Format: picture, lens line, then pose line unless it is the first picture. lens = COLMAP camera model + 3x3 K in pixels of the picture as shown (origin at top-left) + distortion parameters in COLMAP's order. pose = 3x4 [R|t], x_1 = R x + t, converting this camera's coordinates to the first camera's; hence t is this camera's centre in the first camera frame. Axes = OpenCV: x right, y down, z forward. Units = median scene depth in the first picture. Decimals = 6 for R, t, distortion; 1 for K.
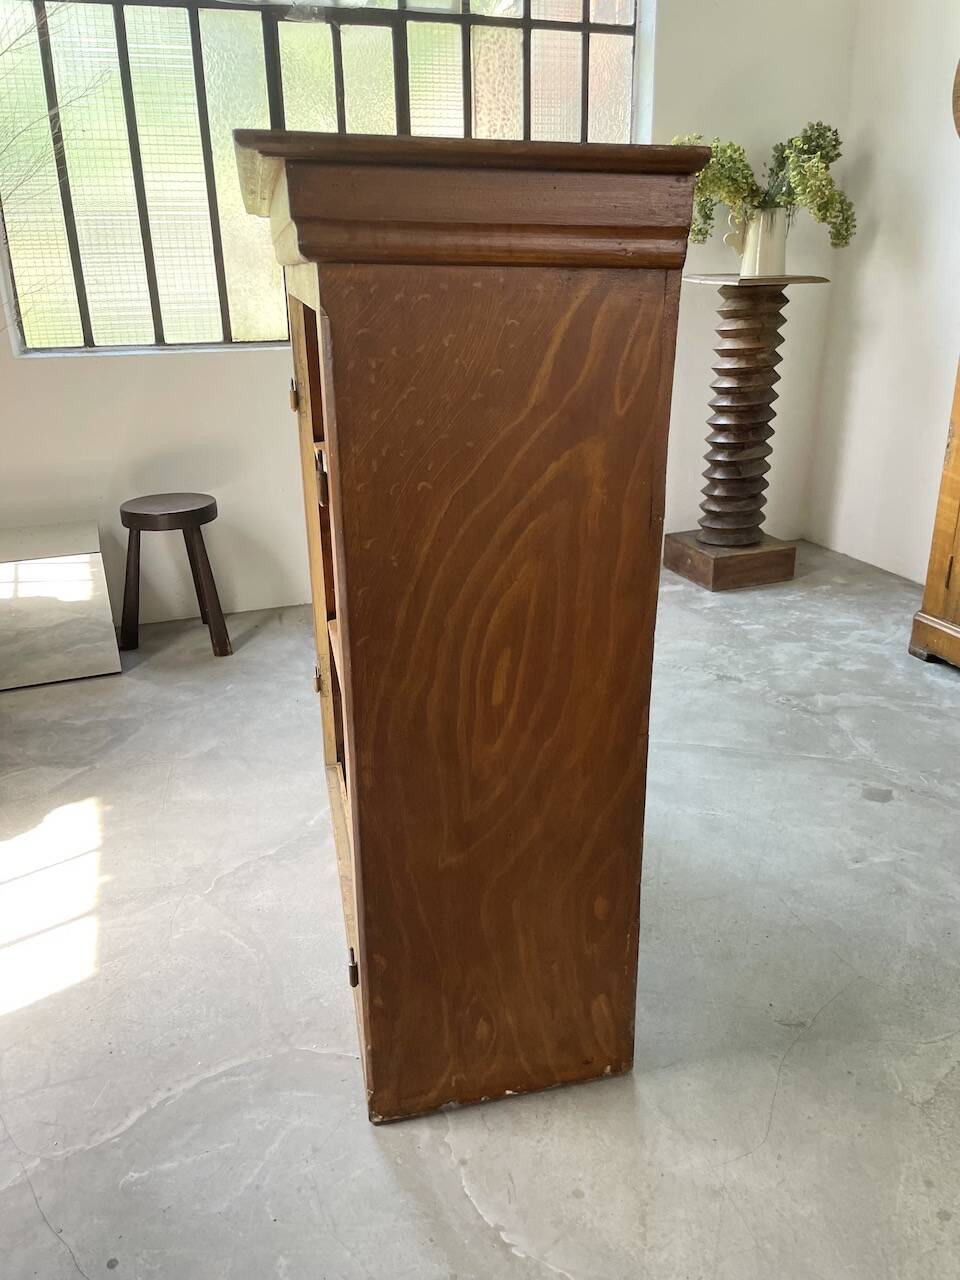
lens RADIAL K [[971.3, 0, 488.9], [0, 971.3, 641.0], [0, 0, 1]] dist [0.087078, -0.119181]
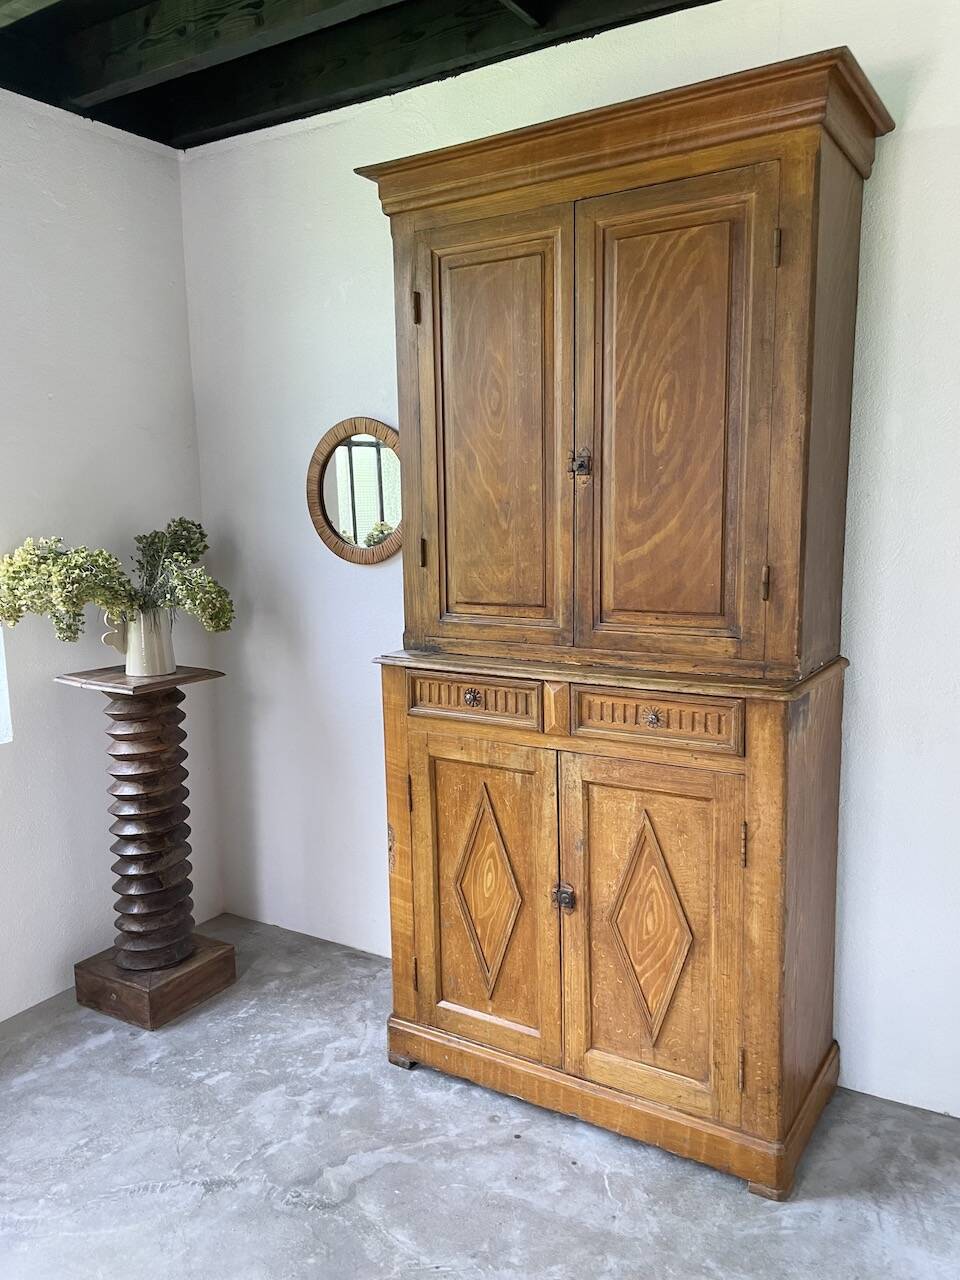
lens RADIAL K [[971.3, 0, 491.7], [0, 971.3, 645.9], [0, 0, 1]] dist [0.087078, -0.119181]
pose [[0.781334, -0.085509, 0.618228, -0.043643], [0.229506, 0.960528, -0.157202, -0.203796], [-0.580383, 0.264714, 0.770118, 0.117504]]
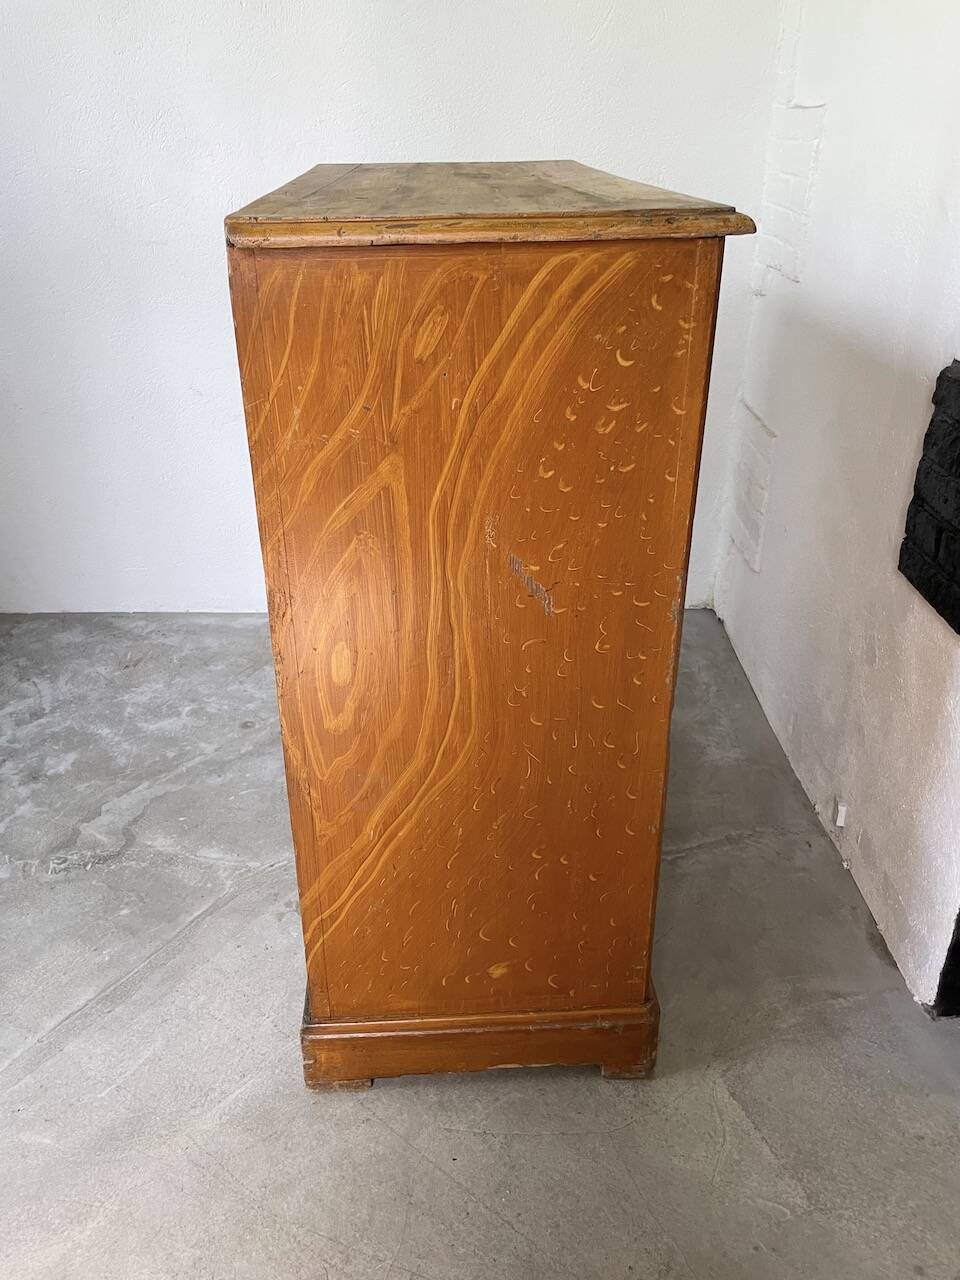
lens RADIAL K [[971.3, 0, 467.5], [0, 971.3, 631.3], [0, 0, 1]] dist [0.087078, -0.119181]
pose [[0.355005, -0.423806, 0.833283, -0.098379], [0.342139, 0.888402, 0.306077, -0.184929], [-0.870007, 0.176439, 0.460387, 0.368088]]
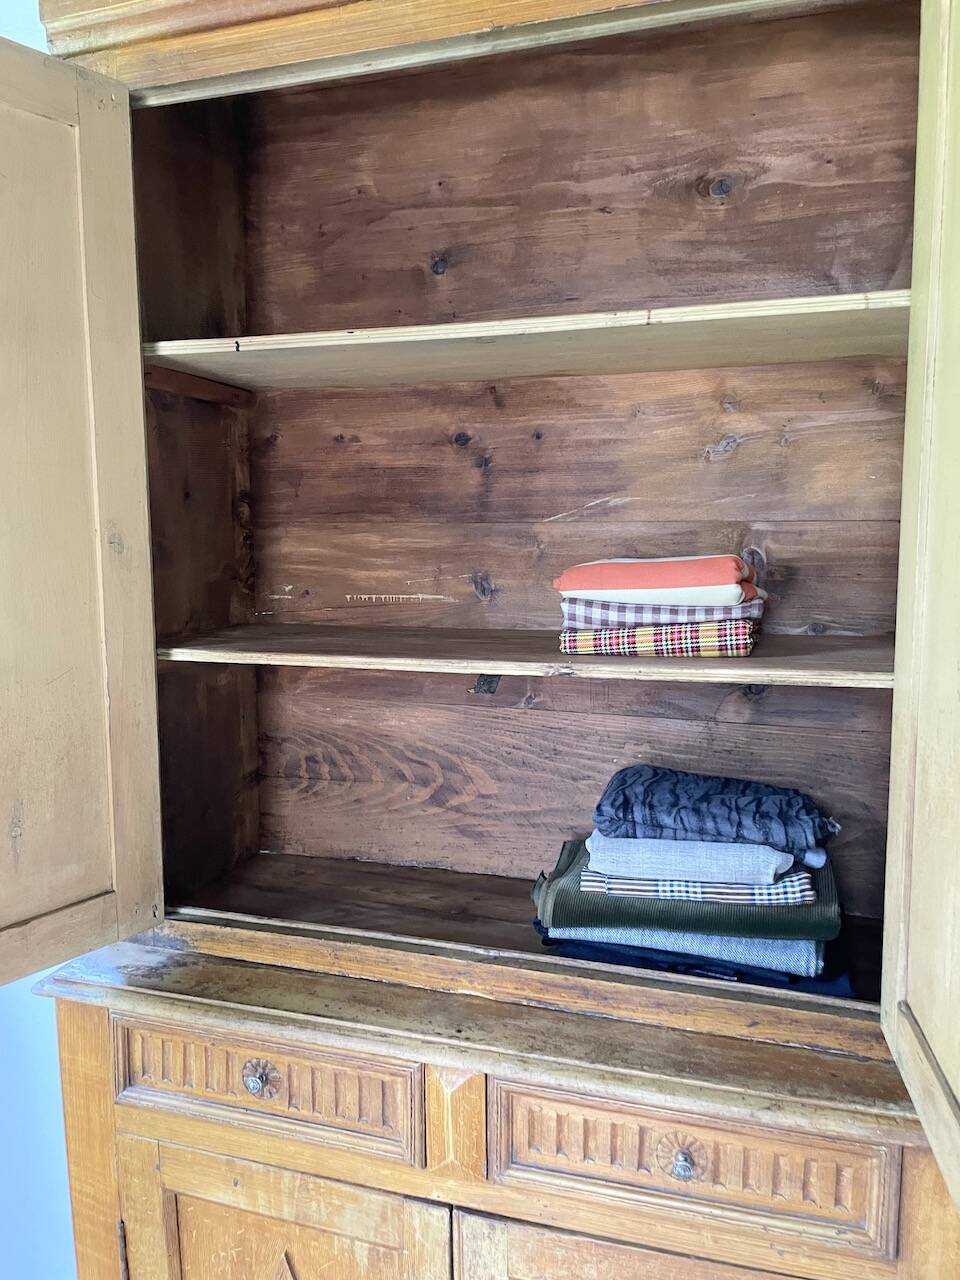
lens RADIAL K [[971.3, 0, 474.8], [0, 971.3, 633.6], [0, 0, 1]] dist [0.087078, -0.119181]
pose [[0.611840, -0.074608, 0.787455, 0.216984], [0.283066, 0.950262, -0.129904, -0.393098], [-0.738597, 0.302382, 0.602527, 0.434444]]
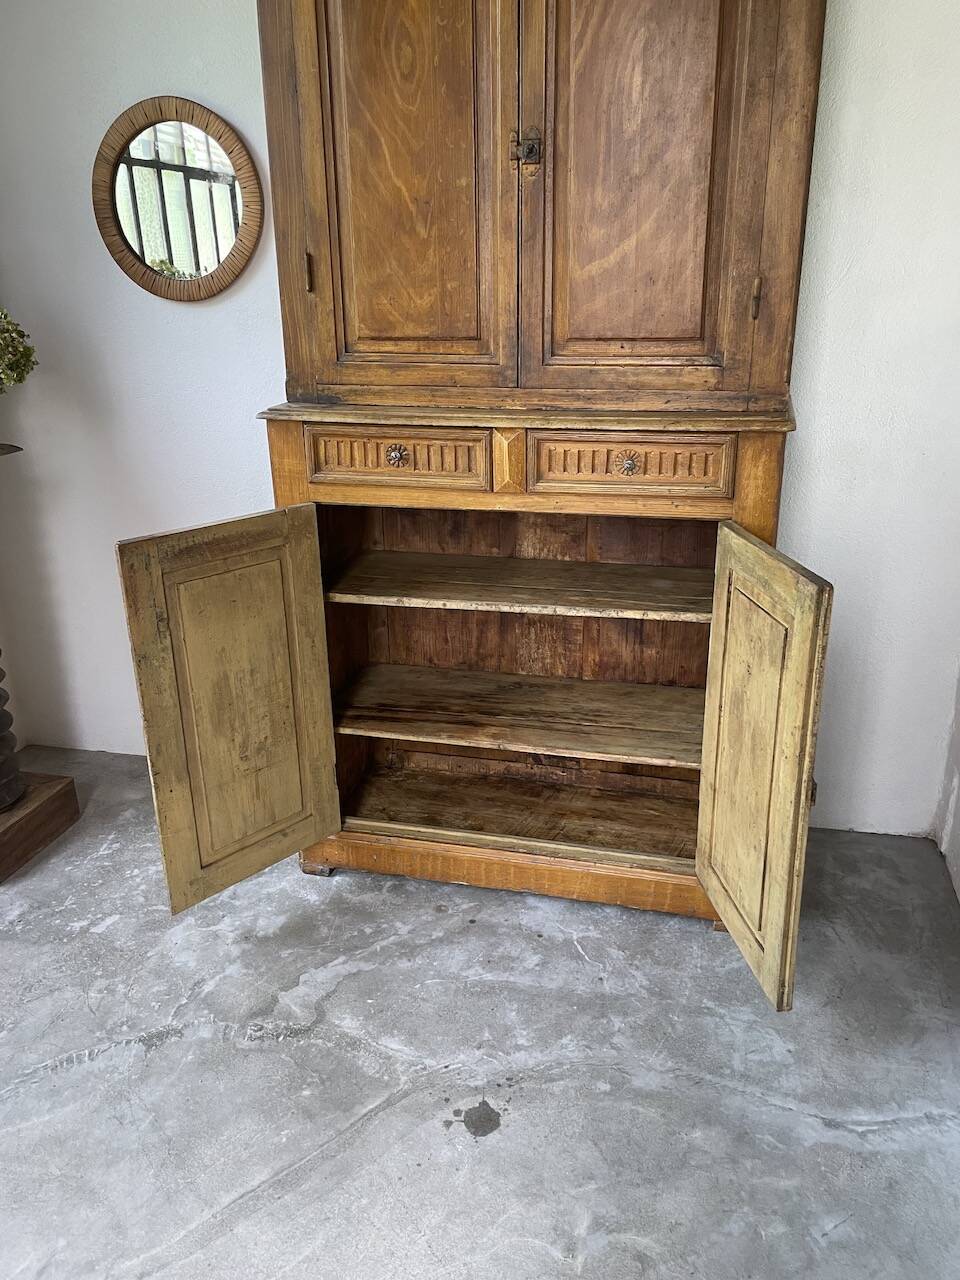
lens RADIAL K [[971.3, 0, 490.3], [0, 971.3, 644.2], [0, 0, 1]] dist [0.087078, -0.119181]
pose [[0.552600, -0.277351, 0.785945, -0.095938], [0.303211, 0.945288, 0.120392, -0.232675], [-0.776335, 0.171779, 0.606462, 0.332902]]
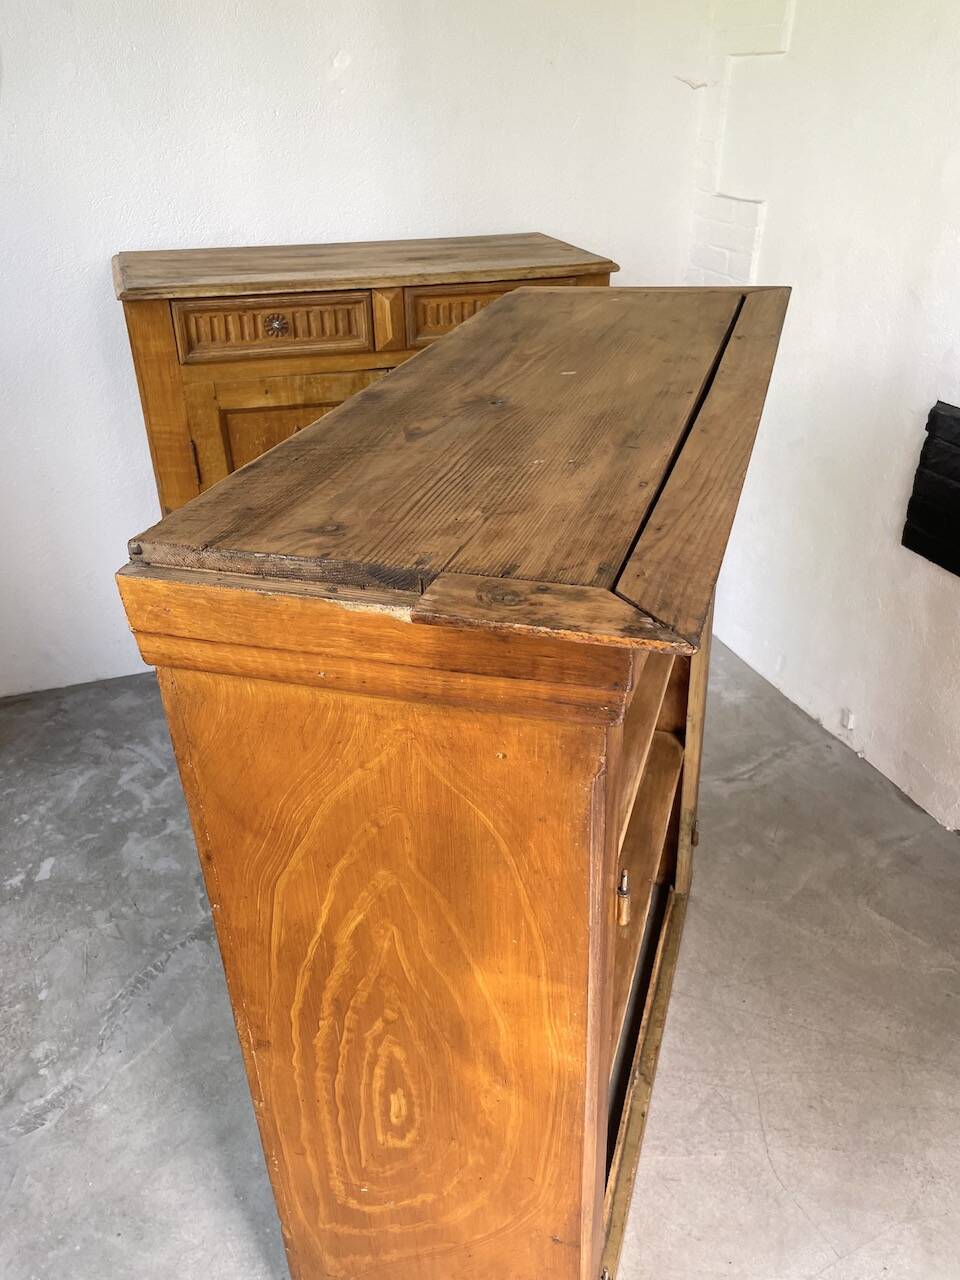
lens RADIAL K [[971.3, 0, 487.6], [0, 971.3, 645.4], [0, 0, 1]] dist [0.087078, -0.119181]
pose [[0.011574, -0.480425, 0.876959, -0.279643], [0.364012, 0.818865, 0.443795, -0.369148], [-0.931322, 0.314088, 0.184358, 0.590671]]
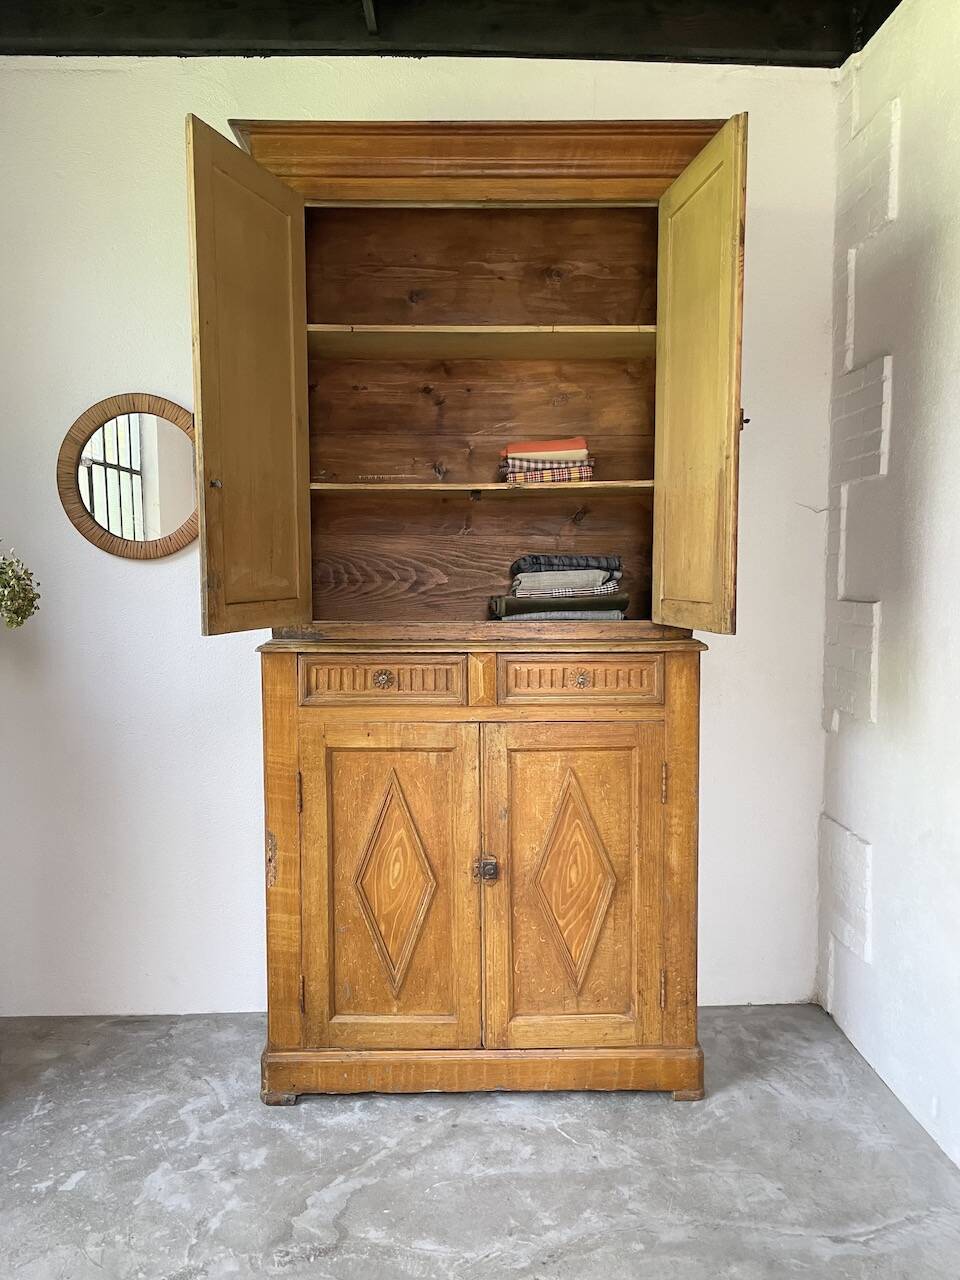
lens RADIAL K [[971.3, 0, 473.2], [0, 971.3, 641.7], [0, 0, 1]] dist [0.087078, -0.119181]
pose [[0.323438, -0.058823, 0.944419, -0.288372], [0.341374, 0.938106, -0.058481, -0.253256], [-0.882526, 0.341315, 0.323500, 0.448927]]
